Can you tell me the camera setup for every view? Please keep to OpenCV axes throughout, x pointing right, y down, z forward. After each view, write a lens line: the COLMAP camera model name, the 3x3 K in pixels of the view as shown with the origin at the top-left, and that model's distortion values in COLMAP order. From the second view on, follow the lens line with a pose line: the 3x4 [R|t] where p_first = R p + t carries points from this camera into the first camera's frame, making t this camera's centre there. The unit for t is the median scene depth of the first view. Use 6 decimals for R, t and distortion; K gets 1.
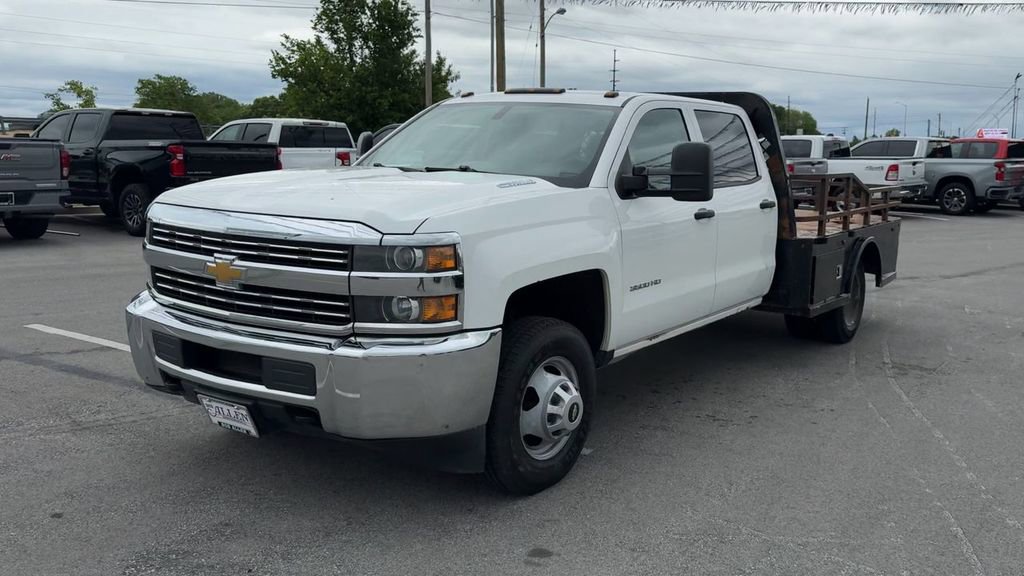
lens RADIAL K [[887.3, 0, 607.3], [0, 887.3, 270.7], [0, 0, 1]] dist [0.118475, -0.173228]
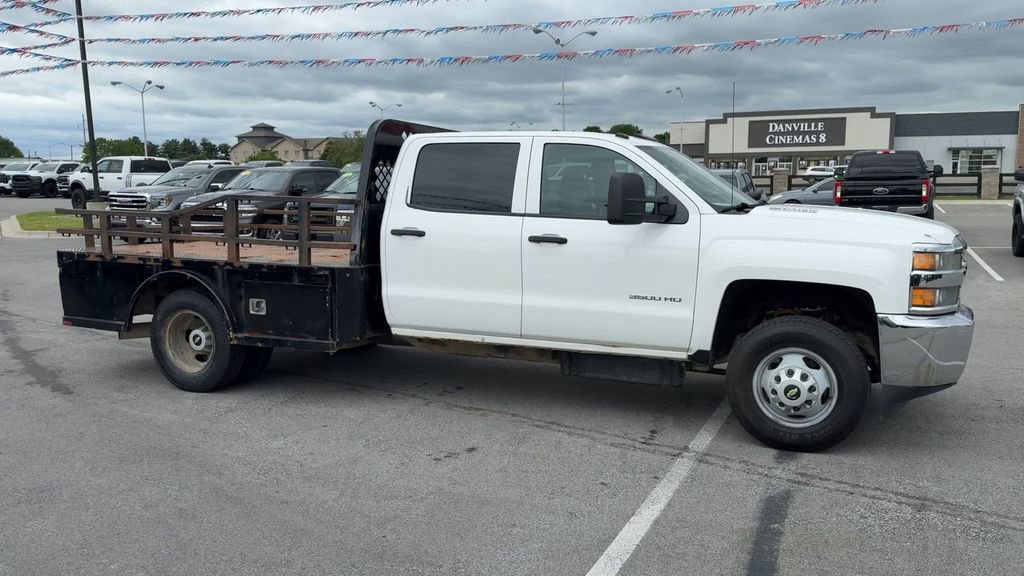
lens RADIAL K [[806.7, 0, 570.7], [0, 806.7, 291.8], [0, 0, 1]] dist [0.102872, -0.162972]
pose [[-0.179650, -0.145411, 0.972924, -1.478573], [0.119115, 0.978522, 0.168242, -0.248236], [-0.976492, 0.146114, -0.158471, 1.661637]]
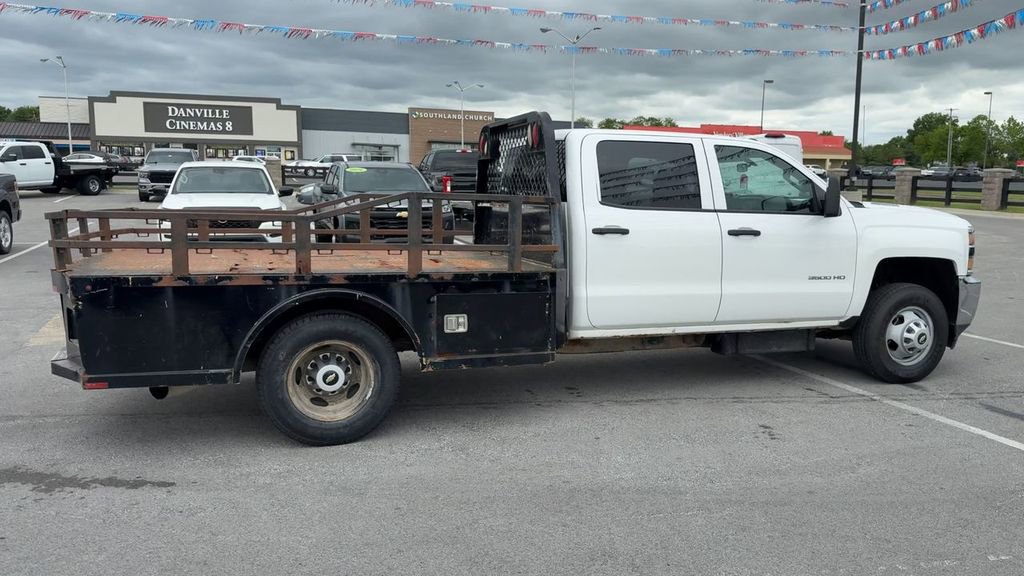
lens RADIAL K [[806.7, 0, 570.7], [0, 806.7, 291.8], [0, 0, 1]] dist [0.102872, -0.162972]
pose [[-0.786131, -0.112690, 0.607699, -0.878492], [0.047920, 0.969165, 0.241710, -0.371781], [-0.616199, 0.219137, -0.756490, 2.728161]]
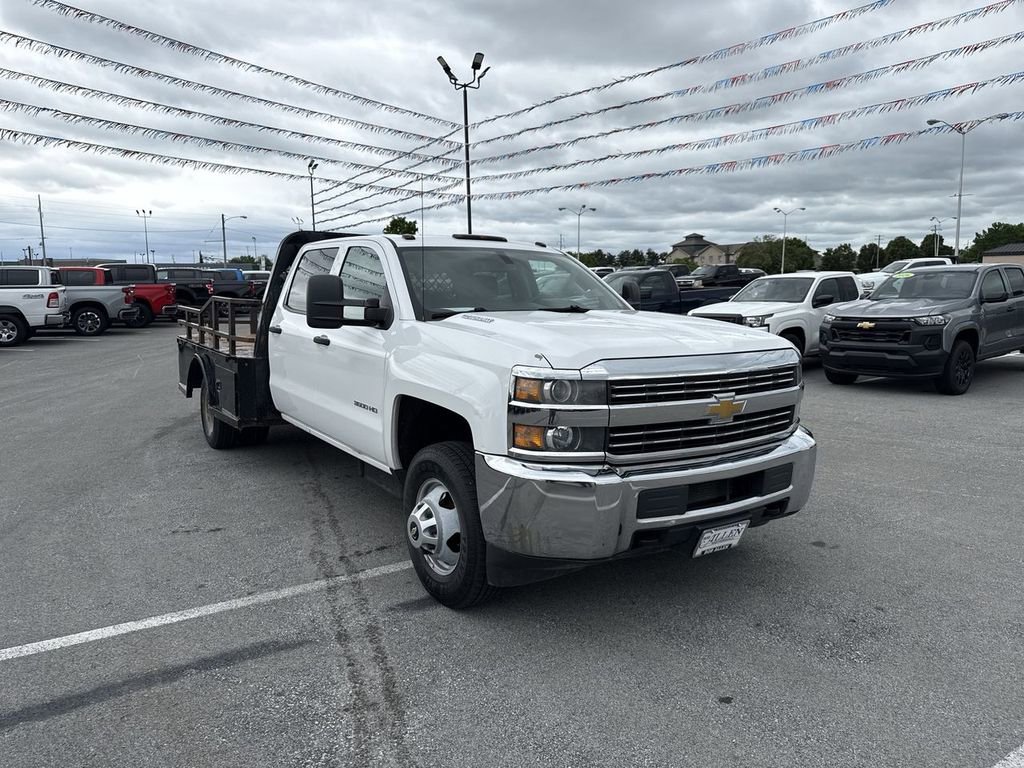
lens RADIAL K [[715.8, 0, 513.6], [0, 715.8, 373.6], [0, 0, 1]] dist [0.114550, -0.198048]
pose [[0.417154, -0.128111, 0.899761, -1.159863], [0.125318, 0.988666, 0.082668, -0.128890], [-0.900154, 0.078271, 0.428481, 0.744181]]
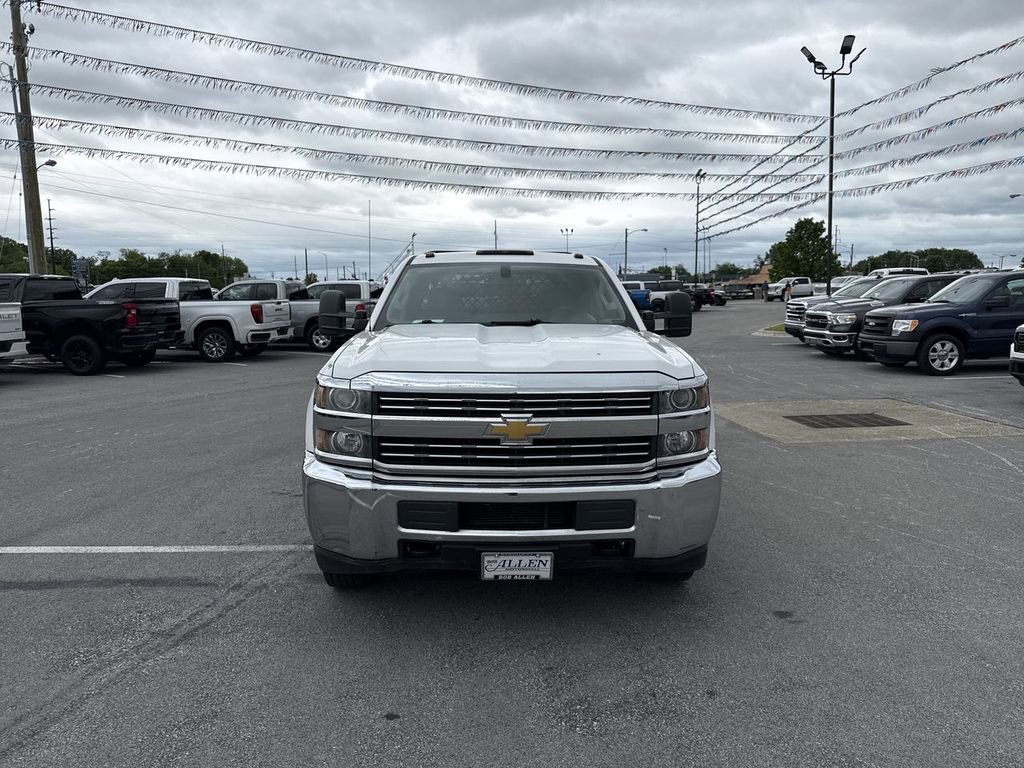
lens RADIAL K [[715.8, 0, 513.6], [0, 715.8, 373.6], [0, 0, 1]] dist [0.114550, -0.198048]
pose [[0.835714, -0.084928, 0.542558, -0.768565], [0.094787, 0.995449, 0.009817, -0.064212], [-0.540922, 0.043224, 0.839961, 0.255878]]
